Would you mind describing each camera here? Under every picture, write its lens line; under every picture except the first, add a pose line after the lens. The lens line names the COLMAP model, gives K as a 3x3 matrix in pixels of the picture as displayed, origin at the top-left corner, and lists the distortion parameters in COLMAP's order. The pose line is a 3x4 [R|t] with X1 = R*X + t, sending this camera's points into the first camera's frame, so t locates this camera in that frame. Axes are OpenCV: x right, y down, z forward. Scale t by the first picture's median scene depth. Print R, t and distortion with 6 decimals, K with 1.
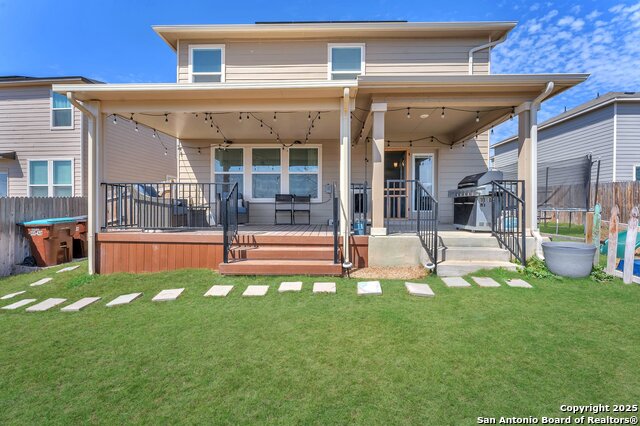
lens RADIAL K [[267.2, 0, 320.8], [0, 267.2, 210.9], [0, 0, 1]] dist [0.001331, 0.000118]
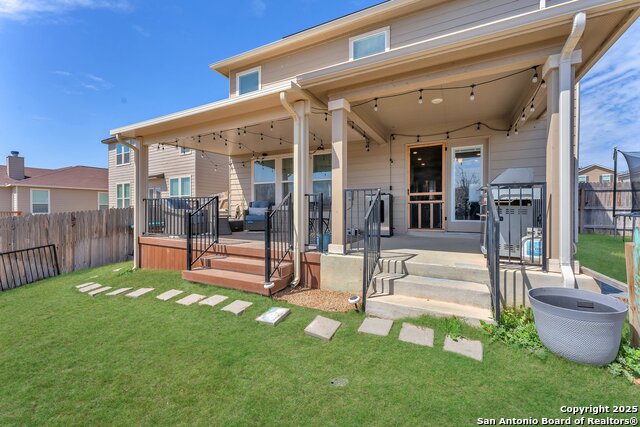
lens RADIAL K [[264.0, 0, 320.7], [0, 264.0, 210.5], [0, 0, 1]] dist [0.000529, 0.000223]
pose [[0.901500, -0.000937, -0.432778, 0.339220], [0.000489, 0.999999, -0.001148, -0.028798], [0.432779, 0.000823, 0.901500, 0.132931]]
